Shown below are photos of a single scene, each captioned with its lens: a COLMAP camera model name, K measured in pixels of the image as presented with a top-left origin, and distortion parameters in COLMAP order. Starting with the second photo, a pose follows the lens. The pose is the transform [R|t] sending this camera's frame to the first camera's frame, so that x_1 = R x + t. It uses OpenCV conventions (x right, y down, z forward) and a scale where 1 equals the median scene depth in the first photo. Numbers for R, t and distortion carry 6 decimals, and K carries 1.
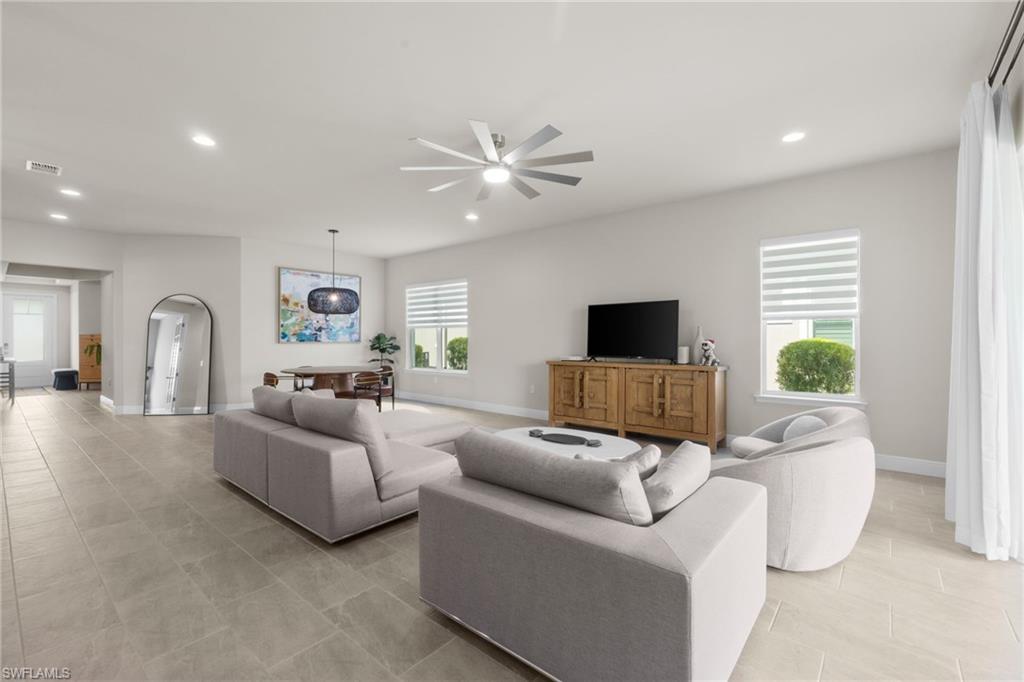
lens RADIAL K [[449.9, 0, 510.2], [0, 449.9, 335.1], [0, 0, 1]] dist [-0.000405, 0.002665]
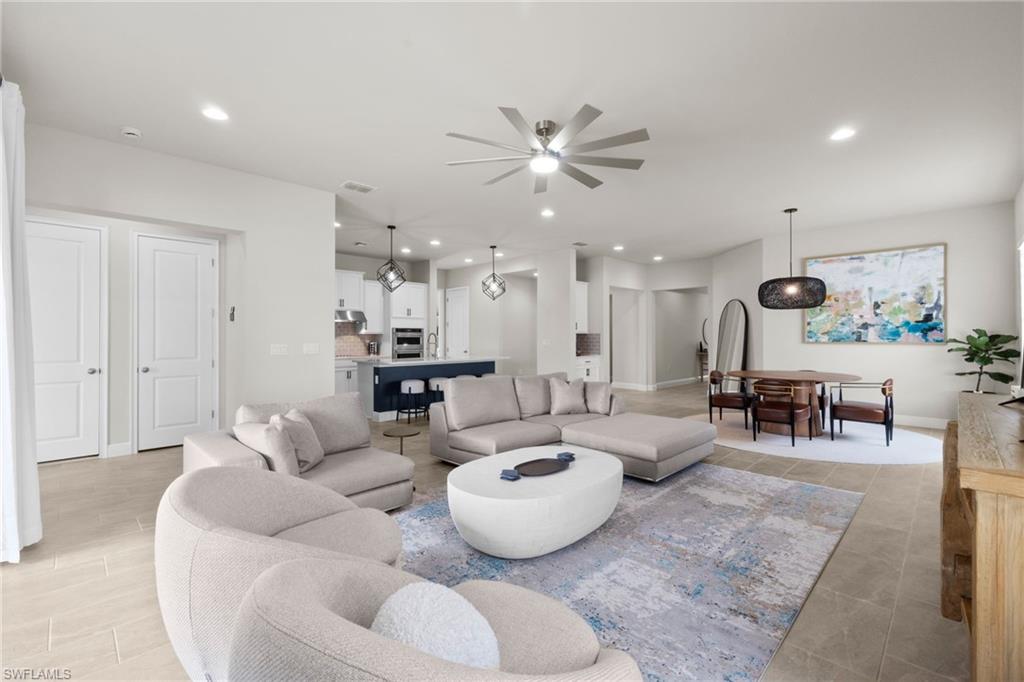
lens RADIAL K [[437.7, 0, 514.5], [0, 437.7, 336.5], [0, 0, 1]] dist [0.001220, 0.000078]
pose [[-0.072955, -0.001578, -0.997334, 0.401196], [0.008347, 0.999963, -0.002192, 0.002132], [0.997300, -0.008484, -0.072939, 0.471002]]
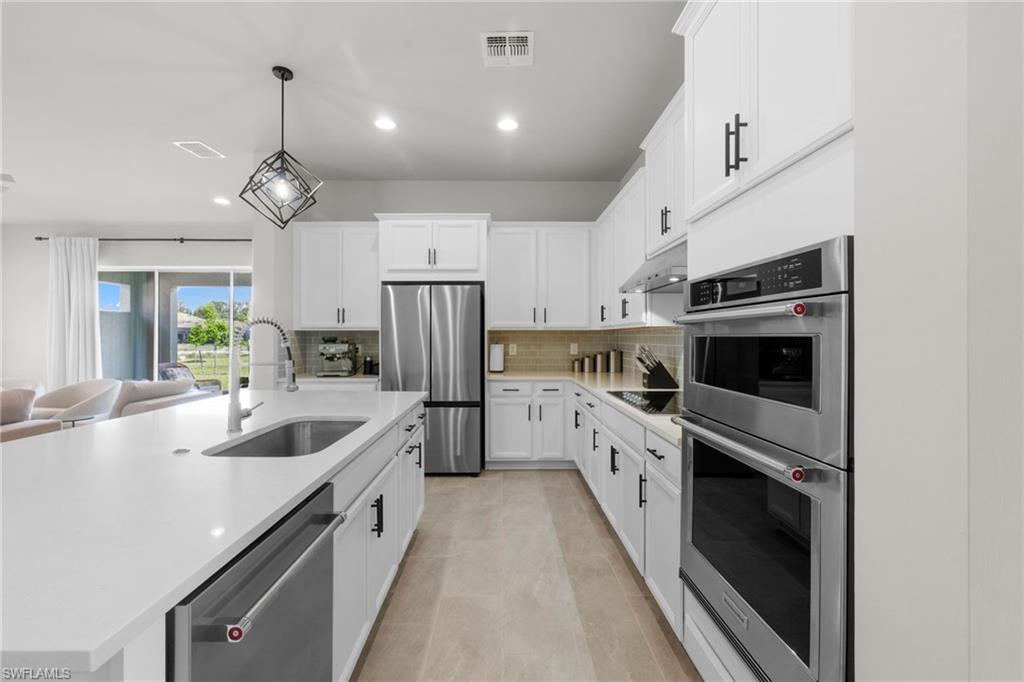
lens RADIAL K [[449.9, 0, 502.0], [0, 449.9, 334.1], [0, 0, 1]] dist [-0.000405, 0.002665]
pose [[-0.646469, 0.005411, 0.762921, -0.752929], [-0.004684, 0.999928, -0.011061, 0.000988], [-0.762926, -0.010724, -0.646397, 0.282770]]
